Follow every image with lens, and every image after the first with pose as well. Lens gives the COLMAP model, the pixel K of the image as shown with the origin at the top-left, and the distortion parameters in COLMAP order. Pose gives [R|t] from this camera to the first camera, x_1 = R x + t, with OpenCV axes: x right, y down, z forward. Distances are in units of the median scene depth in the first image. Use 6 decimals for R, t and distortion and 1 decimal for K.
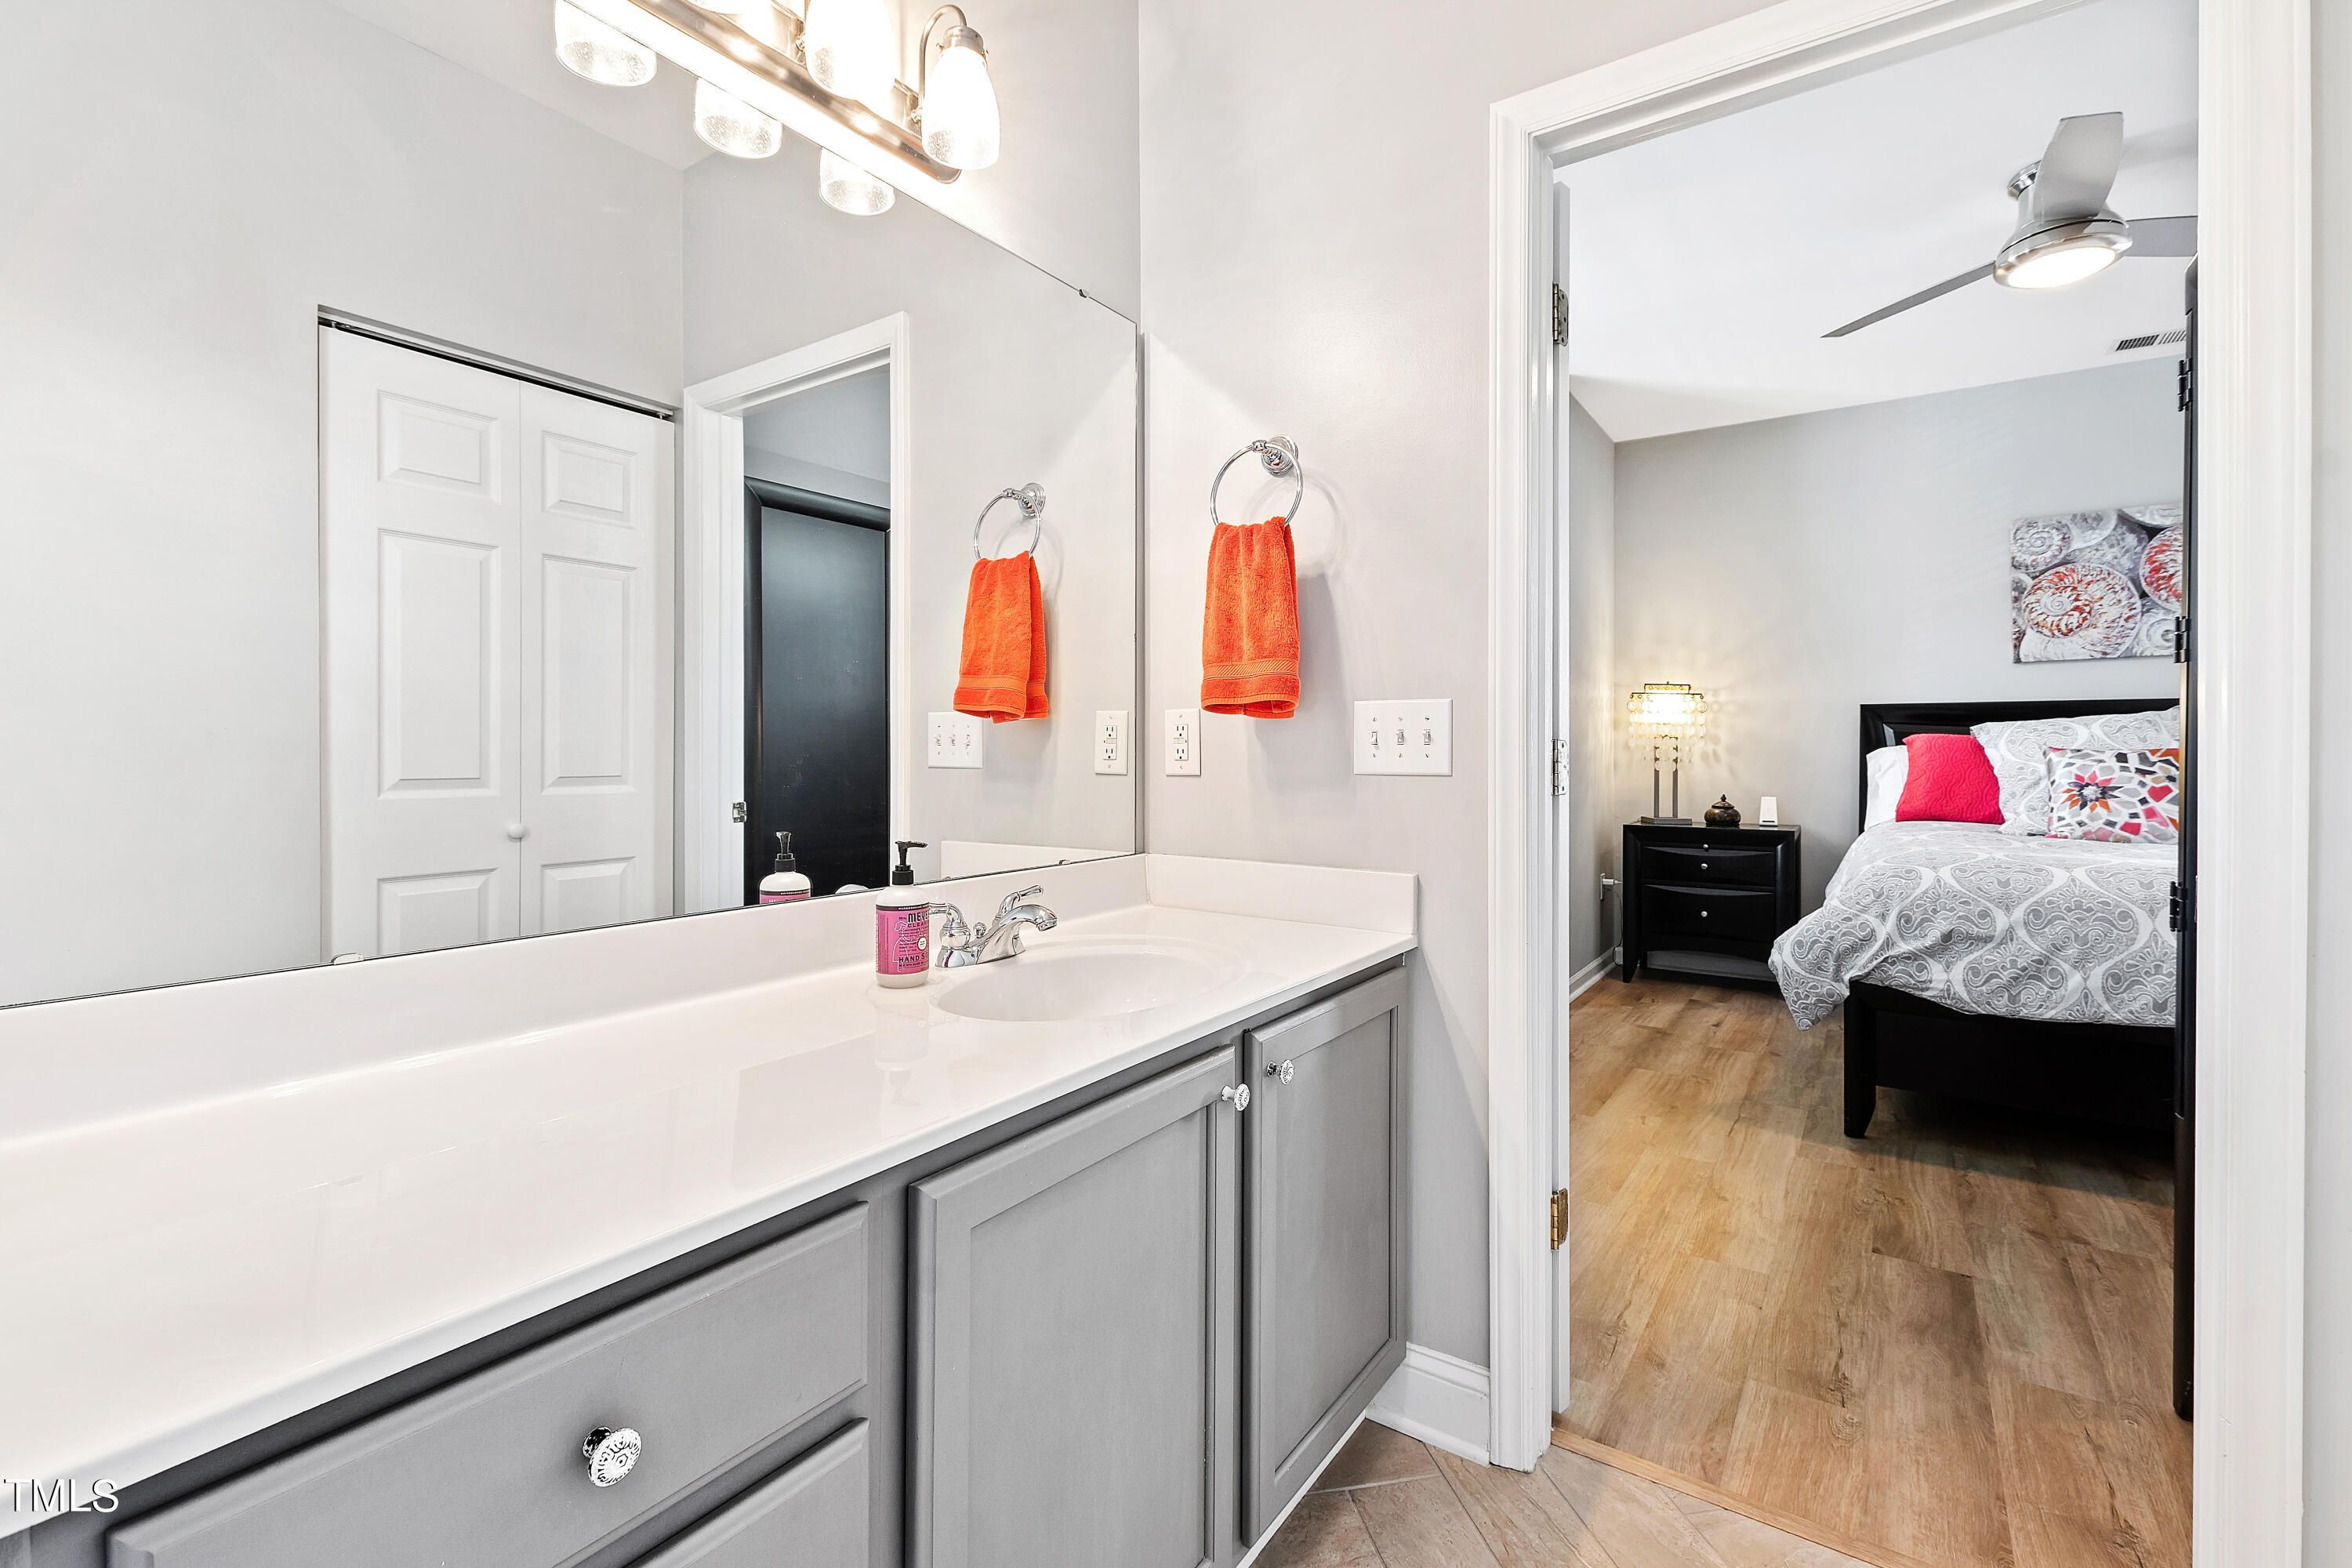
lens RADIAL K [[1037.1, 0, 1111.5], [0, 1037.1, 755.1], [0, 0, 1]] dist [0.004514, -0.001795]
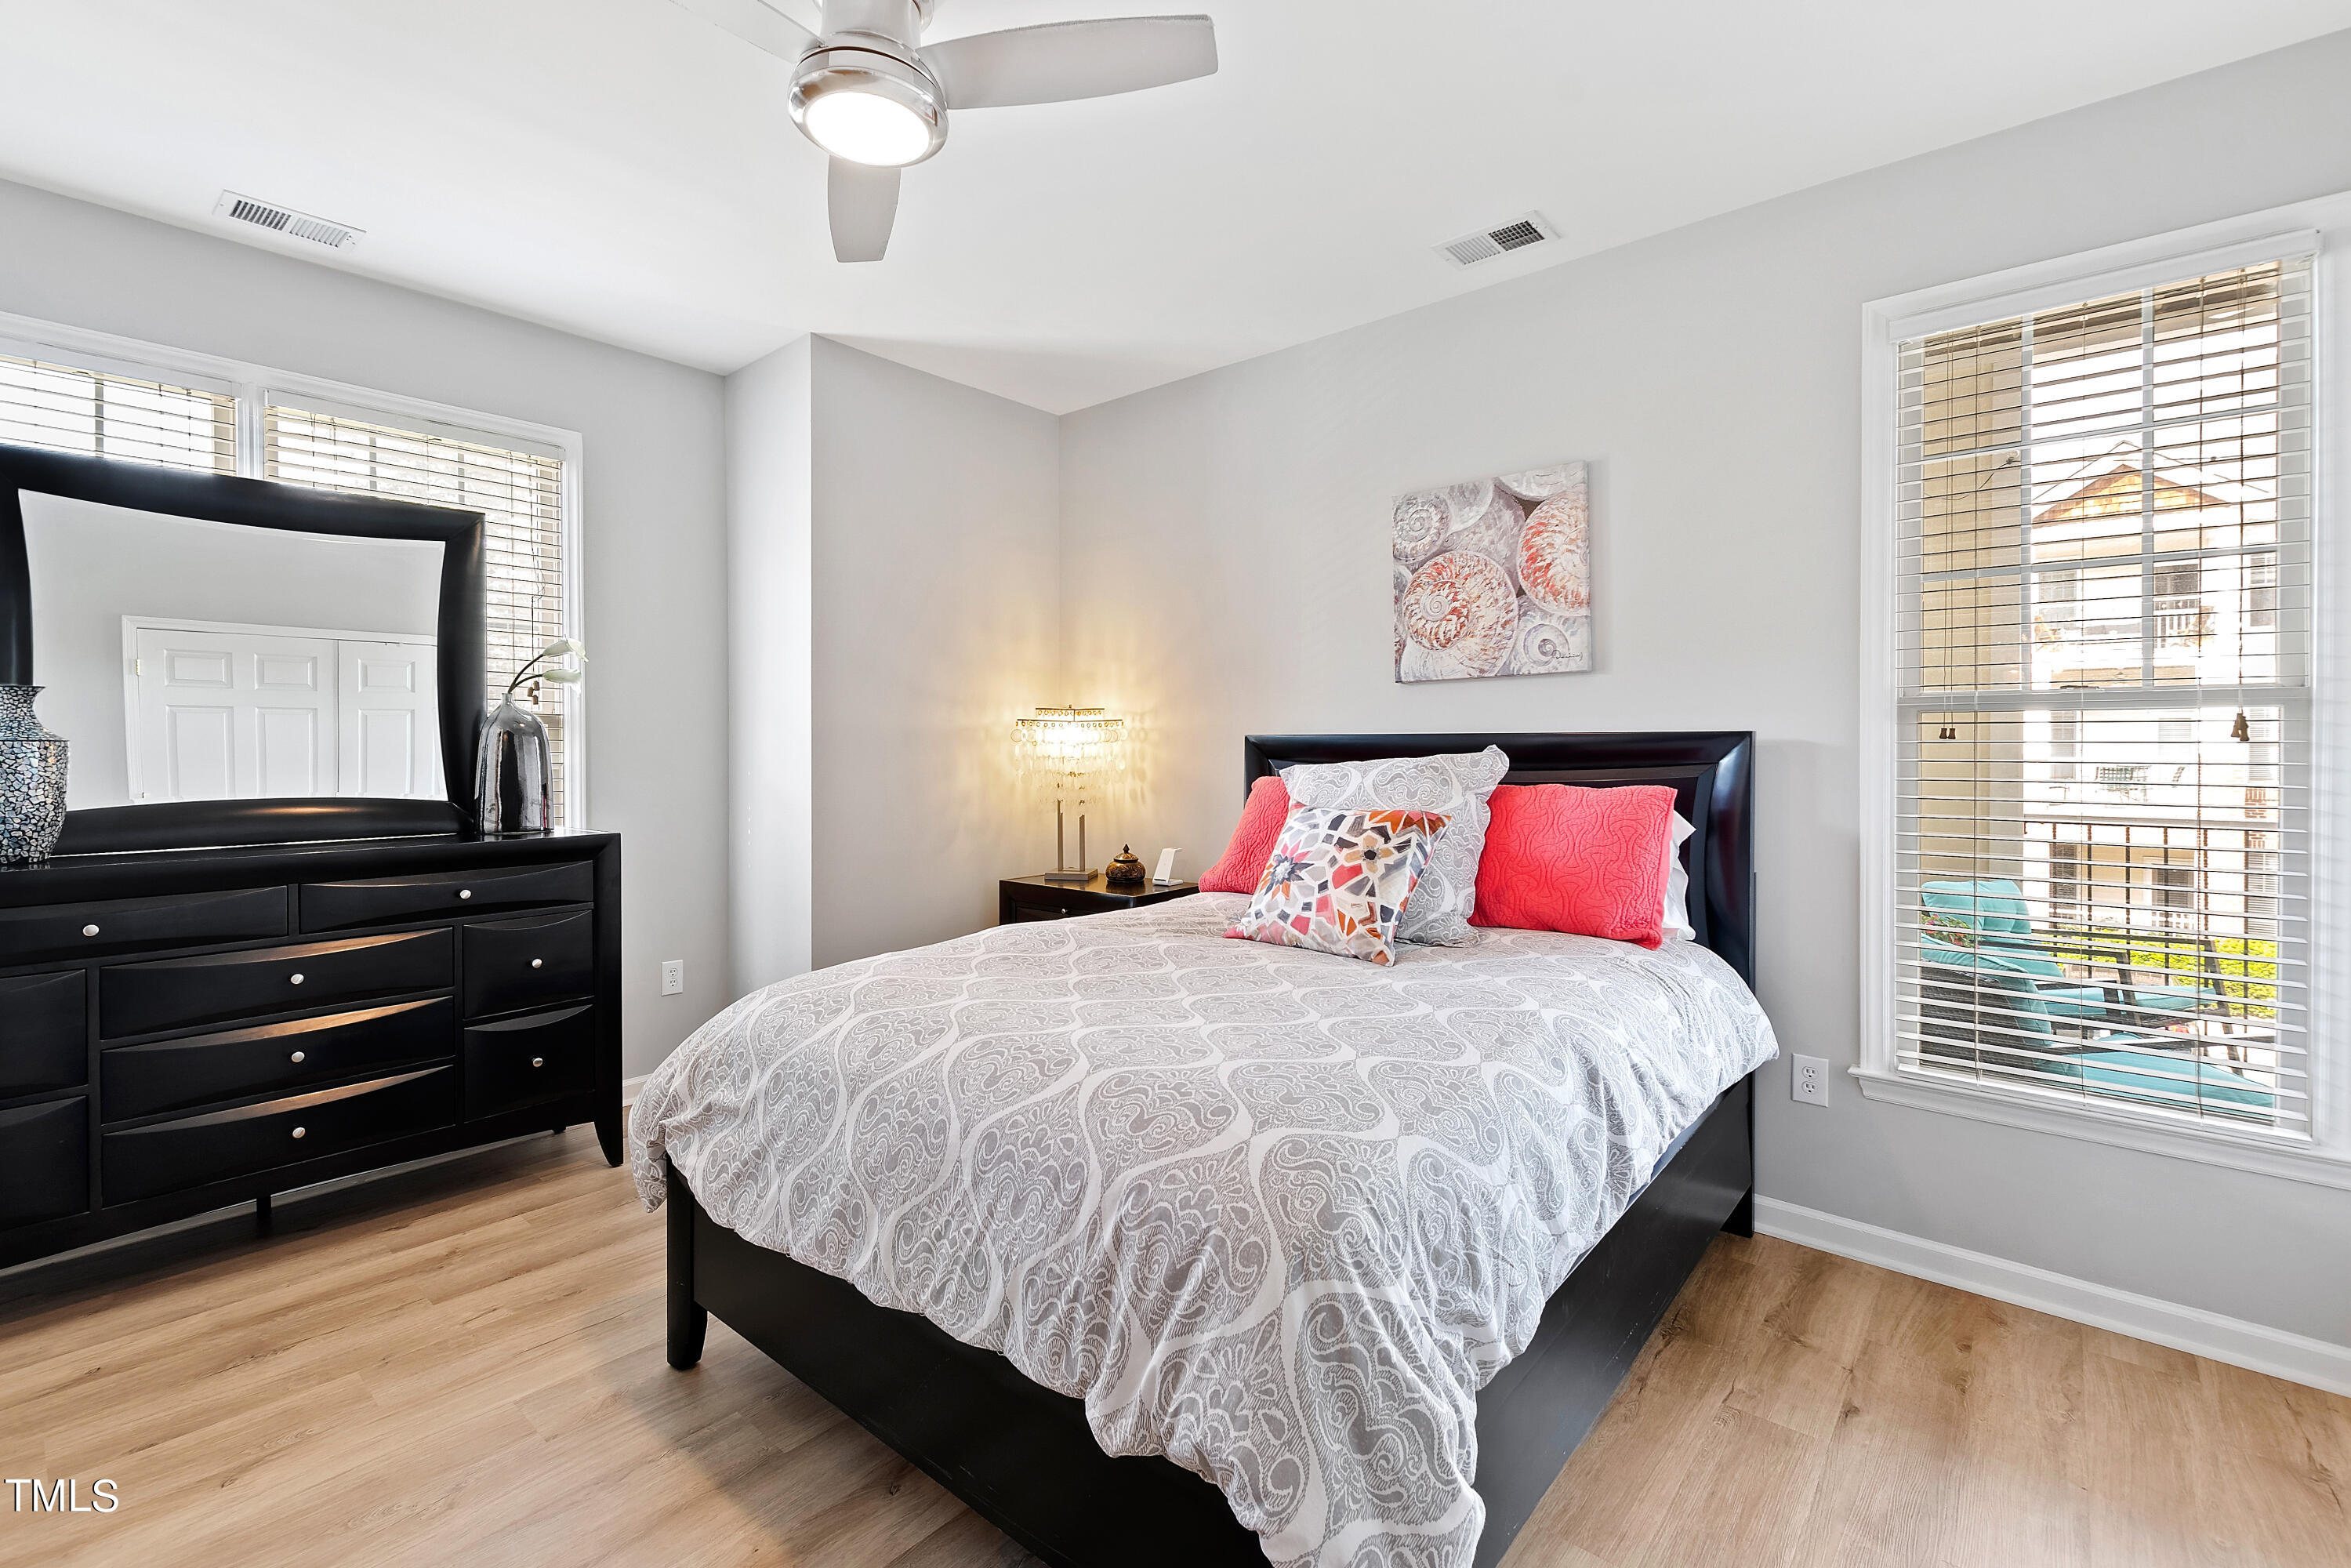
lens RADIAL K [[1036.7, 0, 1044.7], [0, 1036.7, 746.2], [0, 0, 1]] dist [0.004514, -0.001795]
pose [[0.992219, -0.002605, -0.124481, 0.744852], [0.001909, 0.999982, -0.005714, -0.040463], [0.124494, 0.005432, 0.992205, 0.223995]]
